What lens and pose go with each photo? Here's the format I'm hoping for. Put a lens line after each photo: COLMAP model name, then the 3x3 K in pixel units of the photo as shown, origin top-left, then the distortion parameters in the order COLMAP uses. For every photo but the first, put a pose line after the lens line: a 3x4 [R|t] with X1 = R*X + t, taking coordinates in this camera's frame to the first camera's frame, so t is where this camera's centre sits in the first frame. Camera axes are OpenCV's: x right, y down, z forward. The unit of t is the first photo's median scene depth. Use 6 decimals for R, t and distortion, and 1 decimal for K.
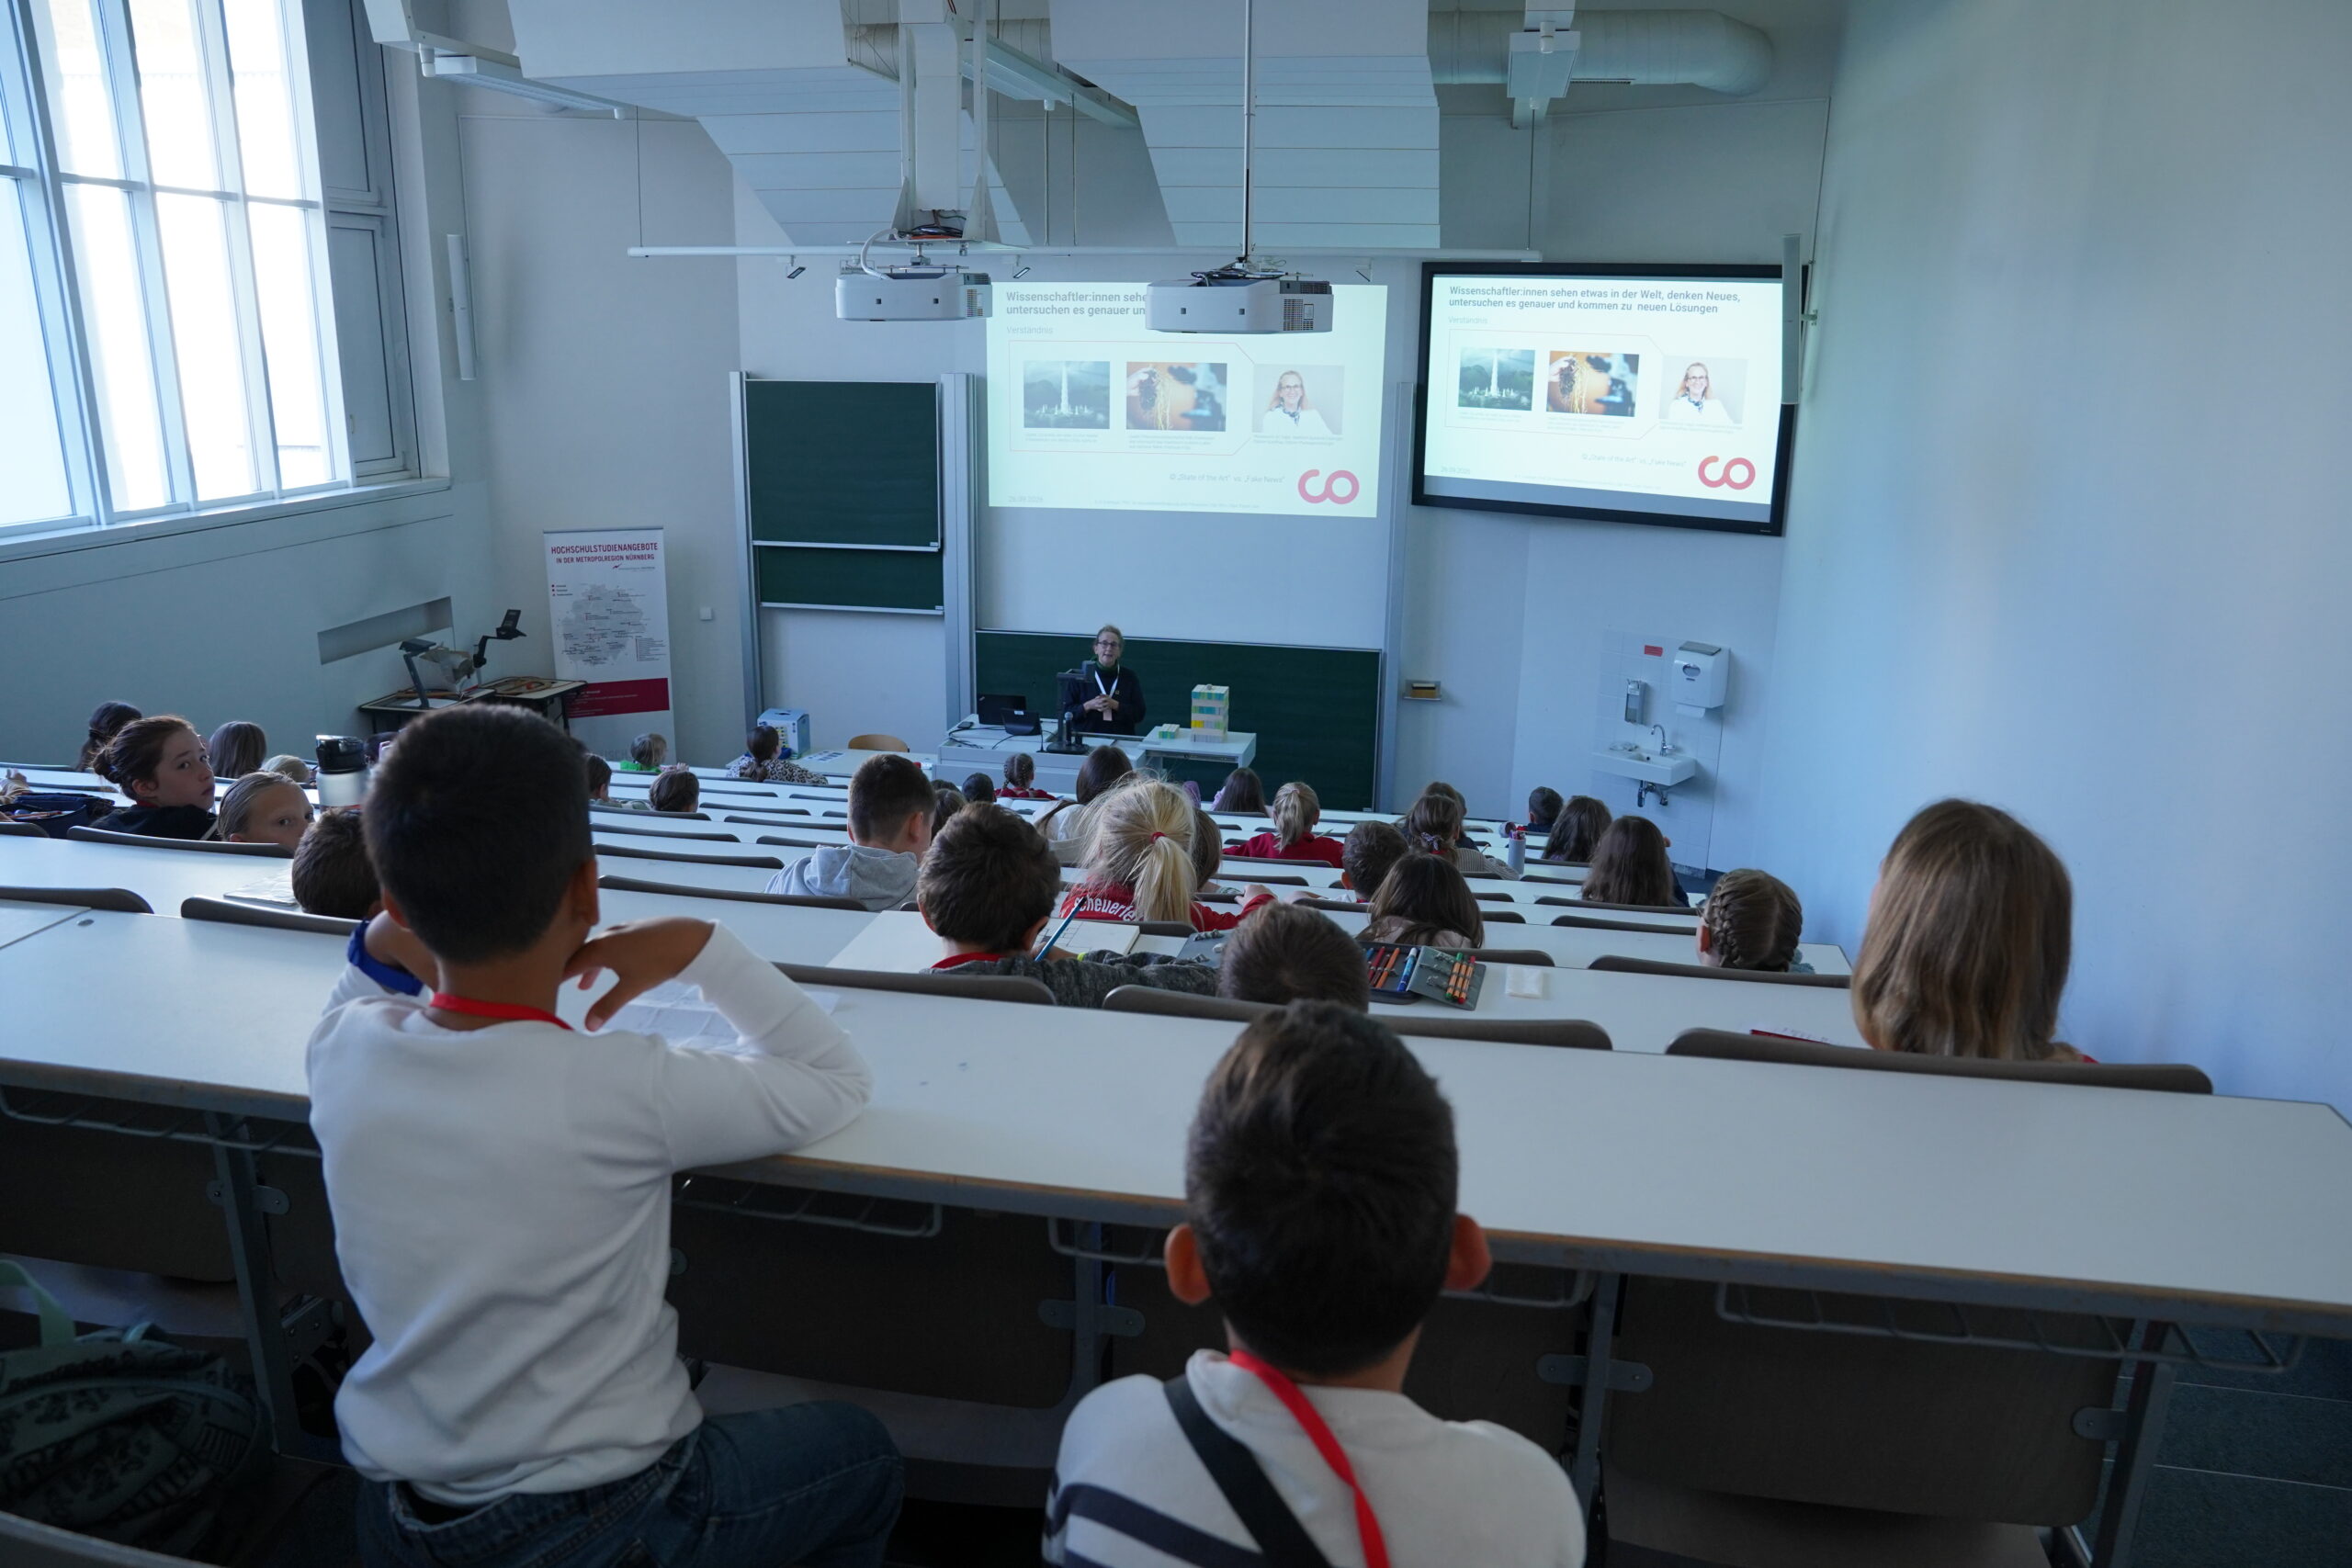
lens RADIAL K [[1630.6, 0, 1171.7], [0, 1630.6, 789.6], [0, 0, 1]] dist [-0.093545, 0.058008]
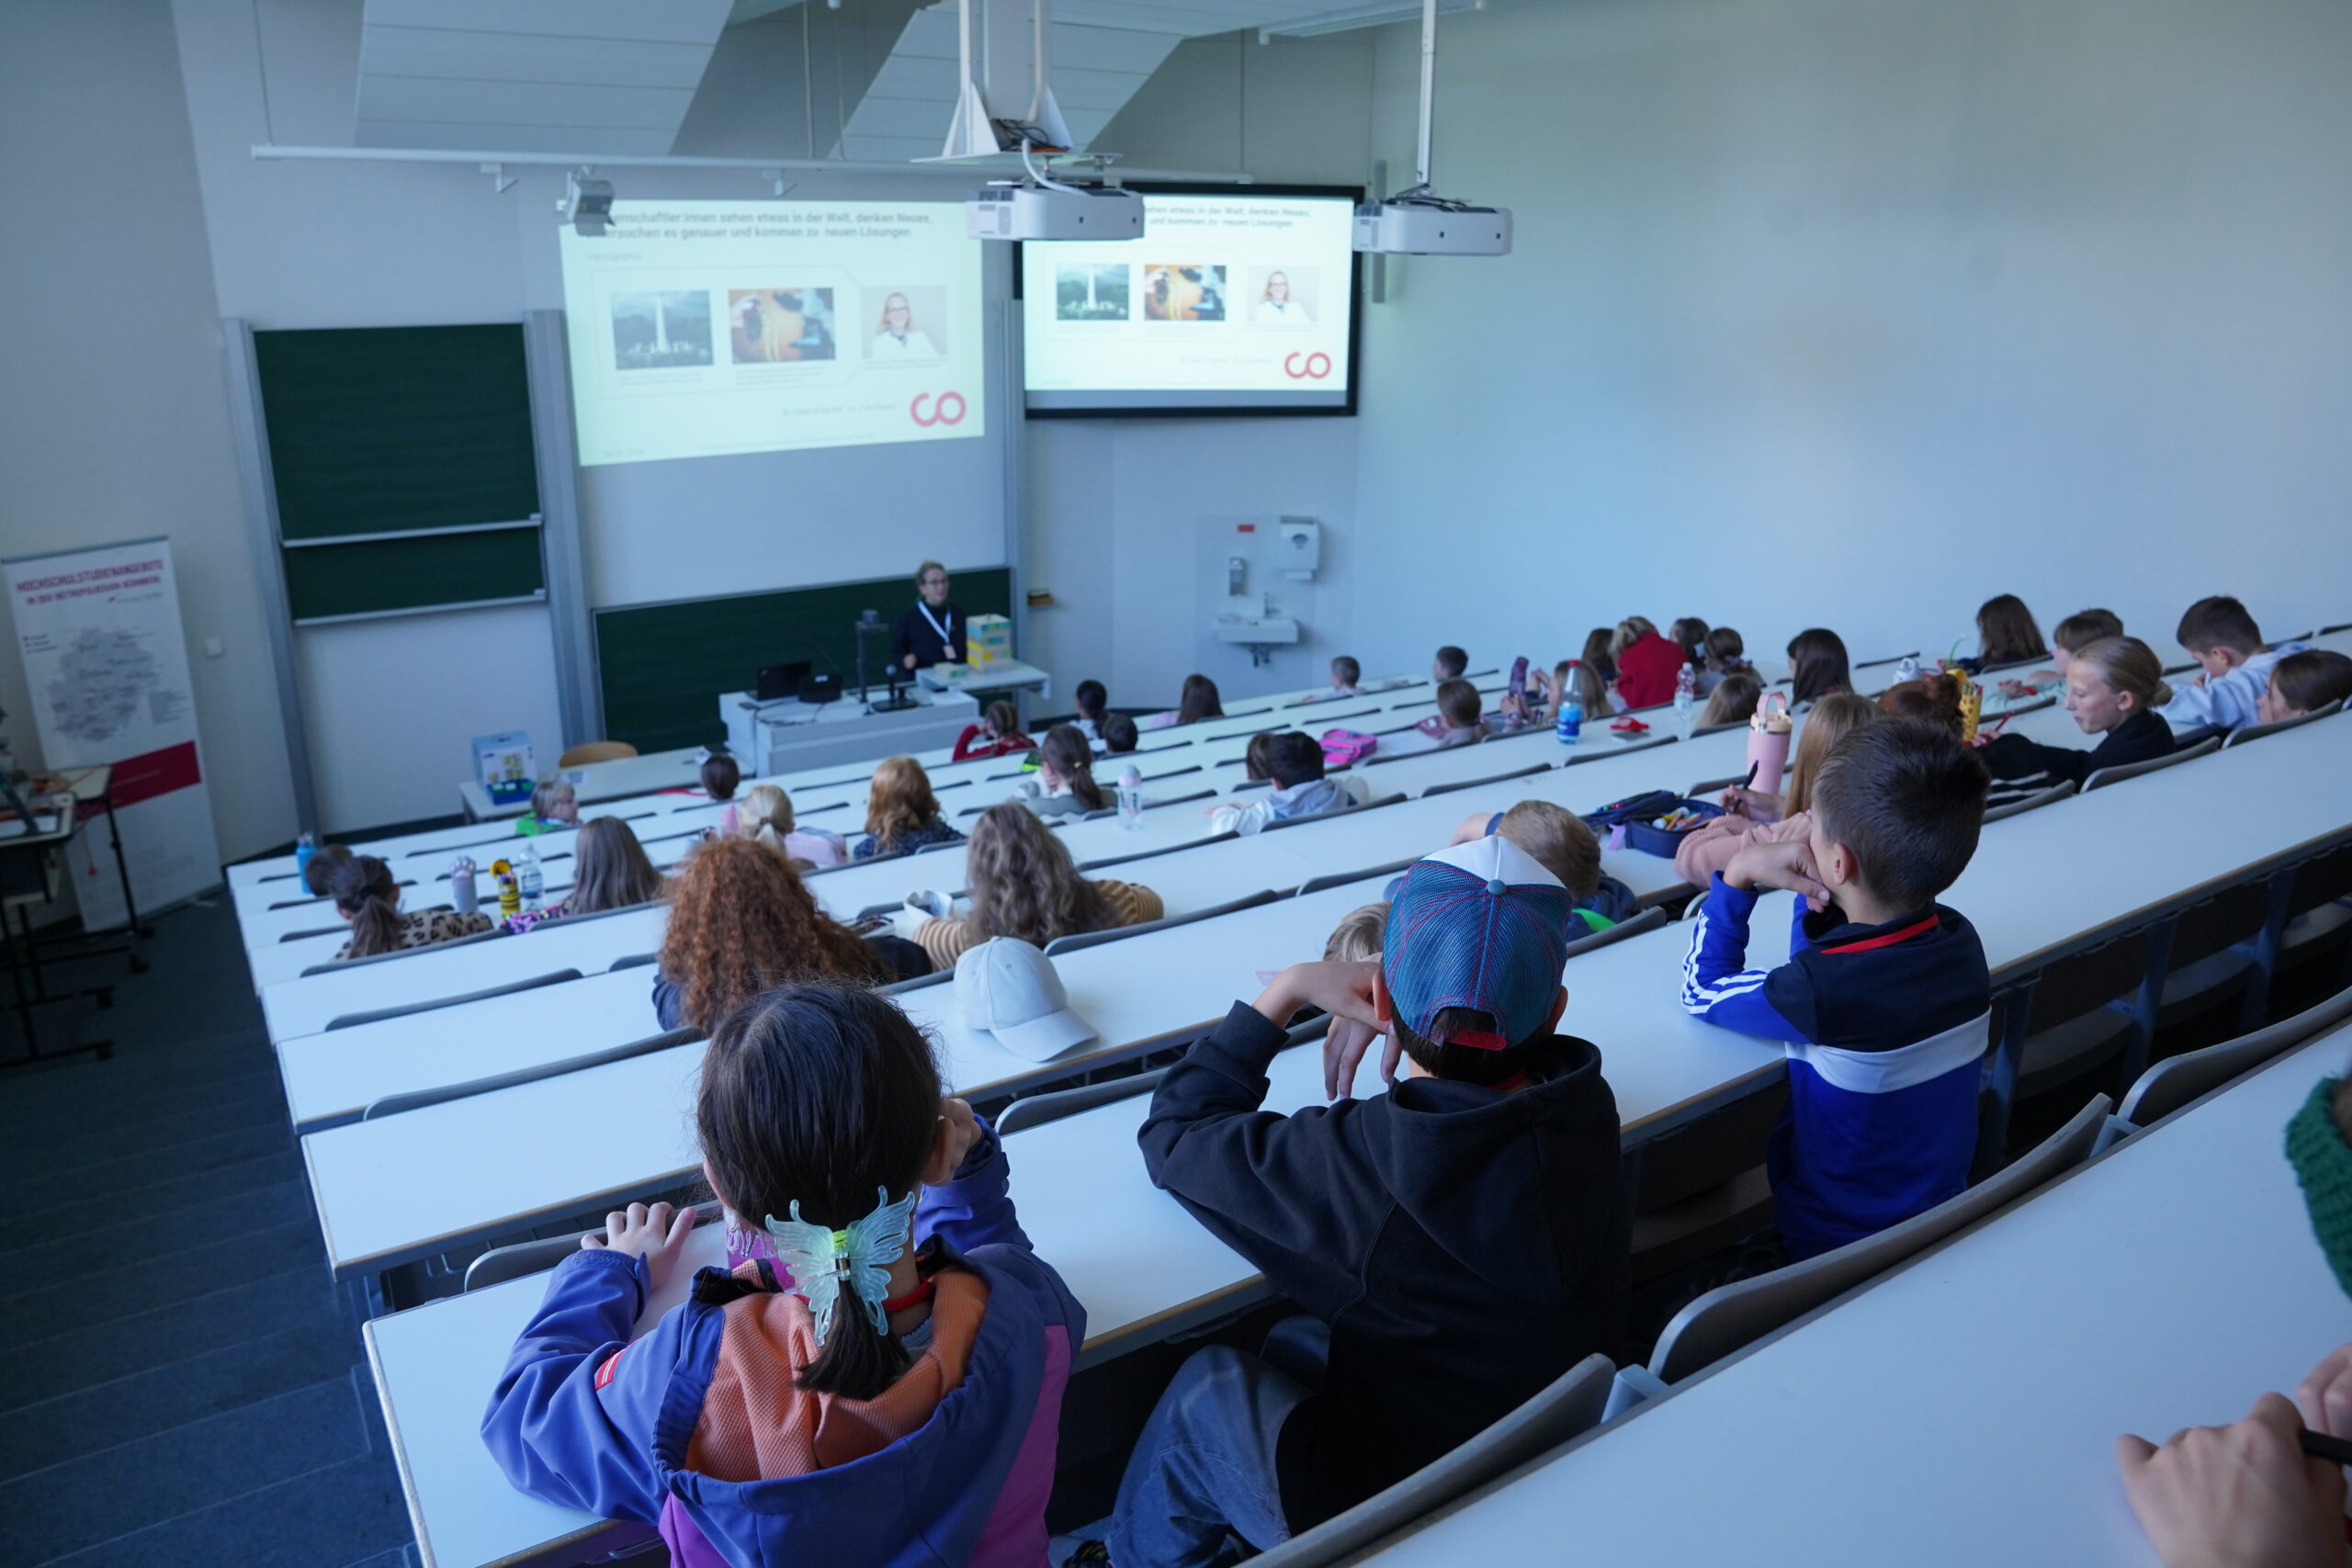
lens RADIAL K [[1630.6, 0, 1161.8], [0, 1630.6, 783.9], [0, 0, 1]] dist [-0.093545, 0.058008]
pose [[0.734970, -0.218876, 0.641804, -0.485762], [0.197542, 0.974532, 0.106130, -0.041909], [-0.648689, 0.048781, 0.759489, 0.172805]]
